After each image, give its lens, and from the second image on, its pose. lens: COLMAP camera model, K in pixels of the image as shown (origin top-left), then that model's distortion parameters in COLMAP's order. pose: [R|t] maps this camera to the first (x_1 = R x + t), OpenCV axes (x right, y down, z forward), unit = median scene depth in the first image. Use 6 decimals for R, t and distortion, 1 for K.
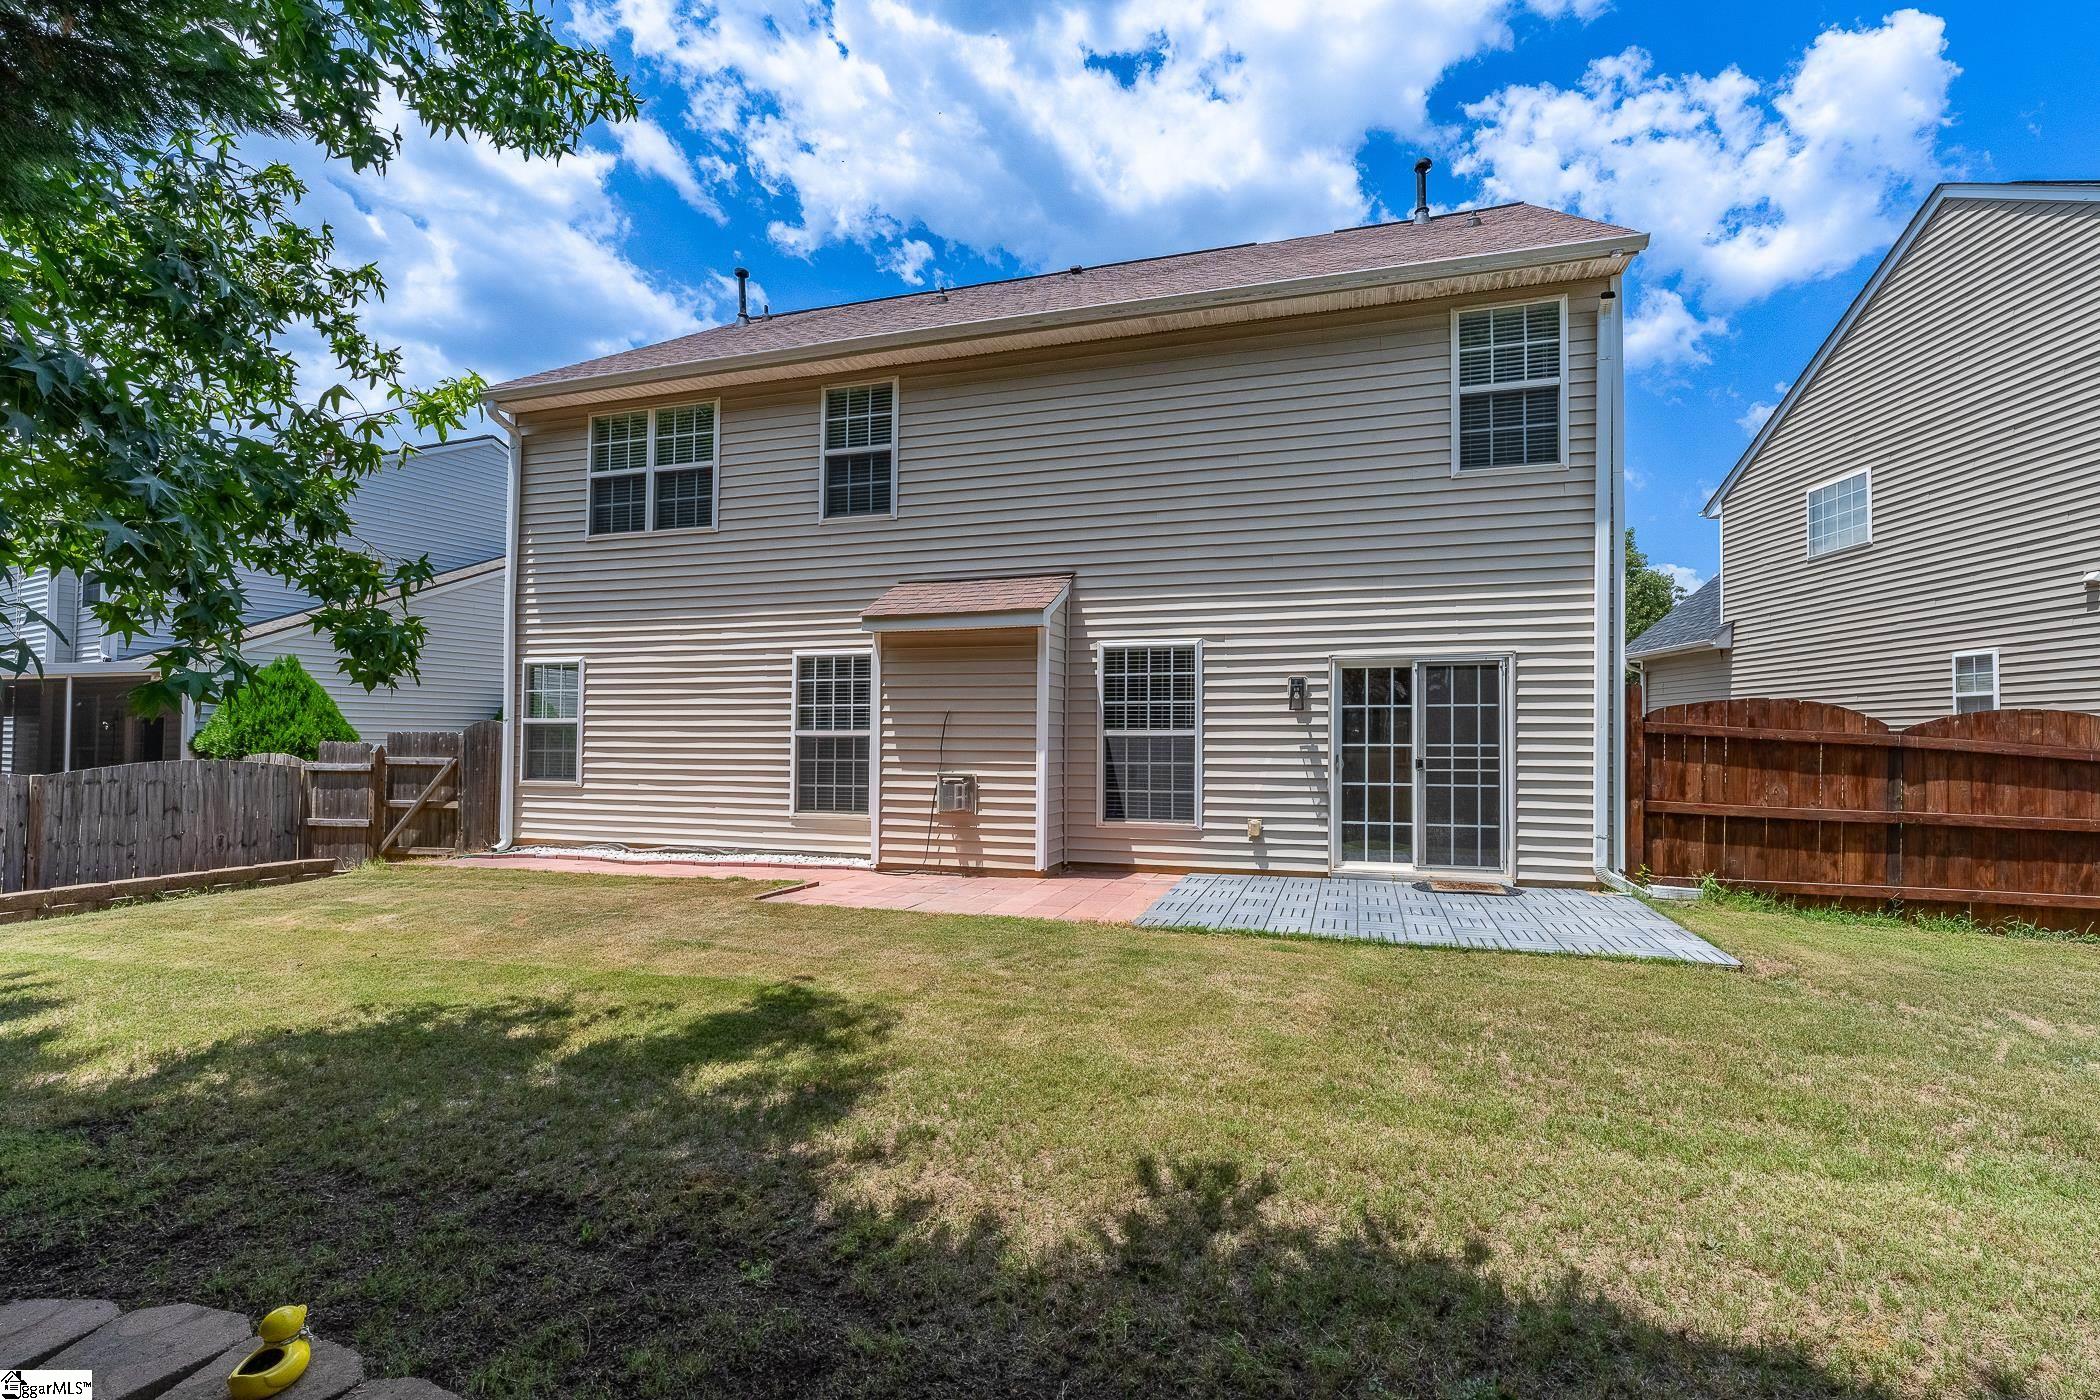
lens RADIAL K [[829.4, 0, 1051.3], [0, 829.4, 726.4], [0, 0, 1]] dist [0.000844, 0.000145]
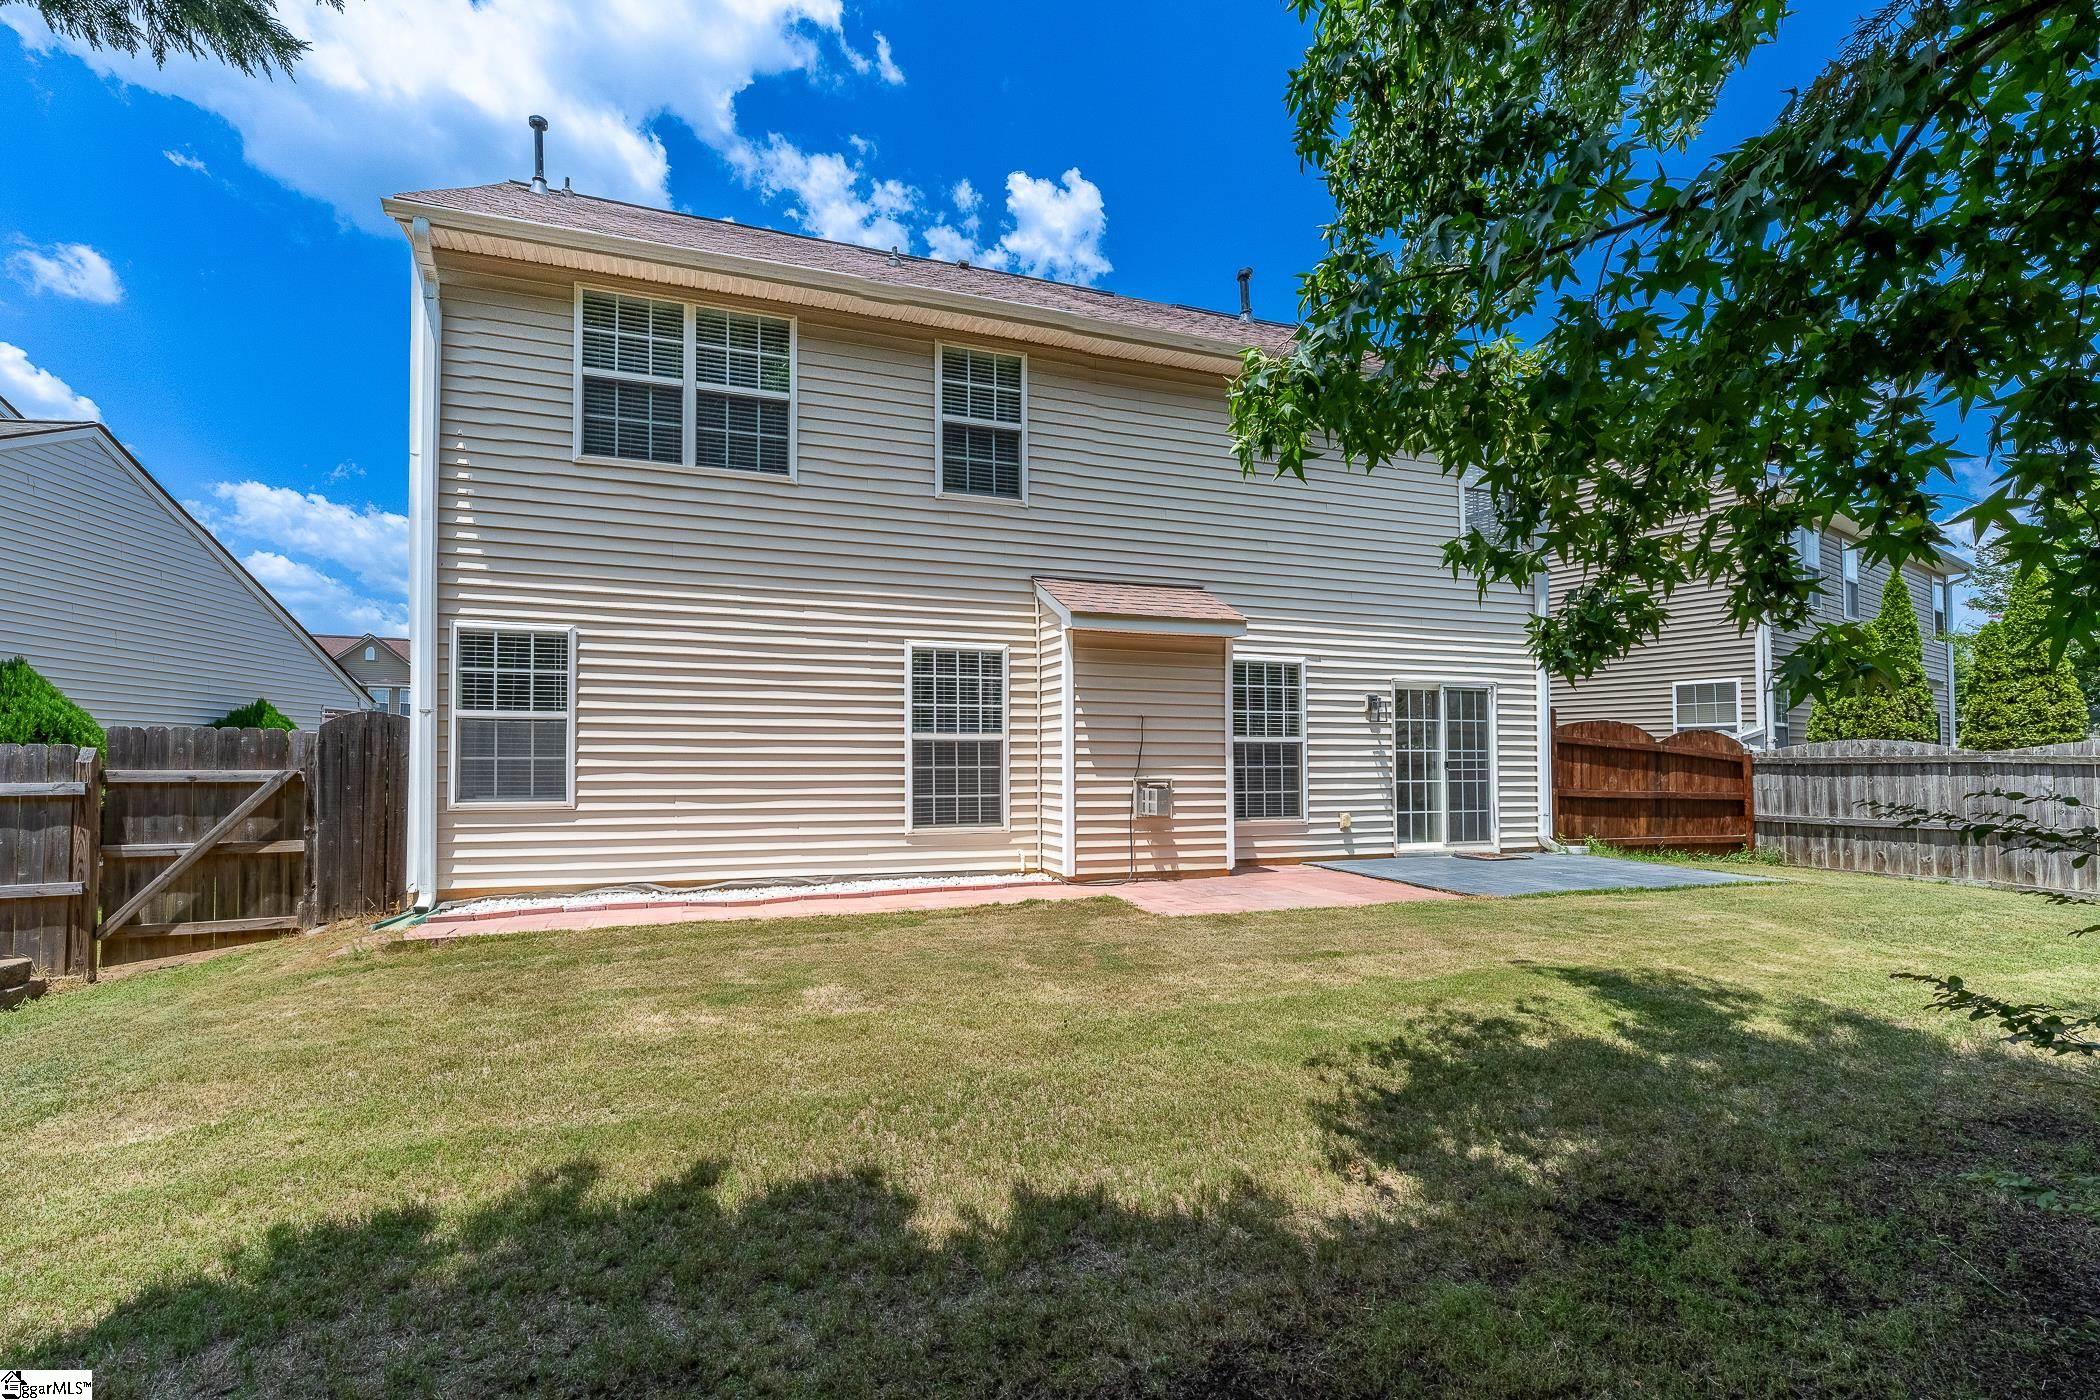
lens RADIAL K [[851.3, 0, 1047.2], [0, 851.3, 733.7], [0, 0, 1]] dist [0.004122, 0.000072]
pose [[0.838209, 0.010371, 0.545251, -0.757652], [-0.014048, 0.999898, 0.002578, 0.001487], [-0.545169, -0.009821, 0.838269, 0.204995]]
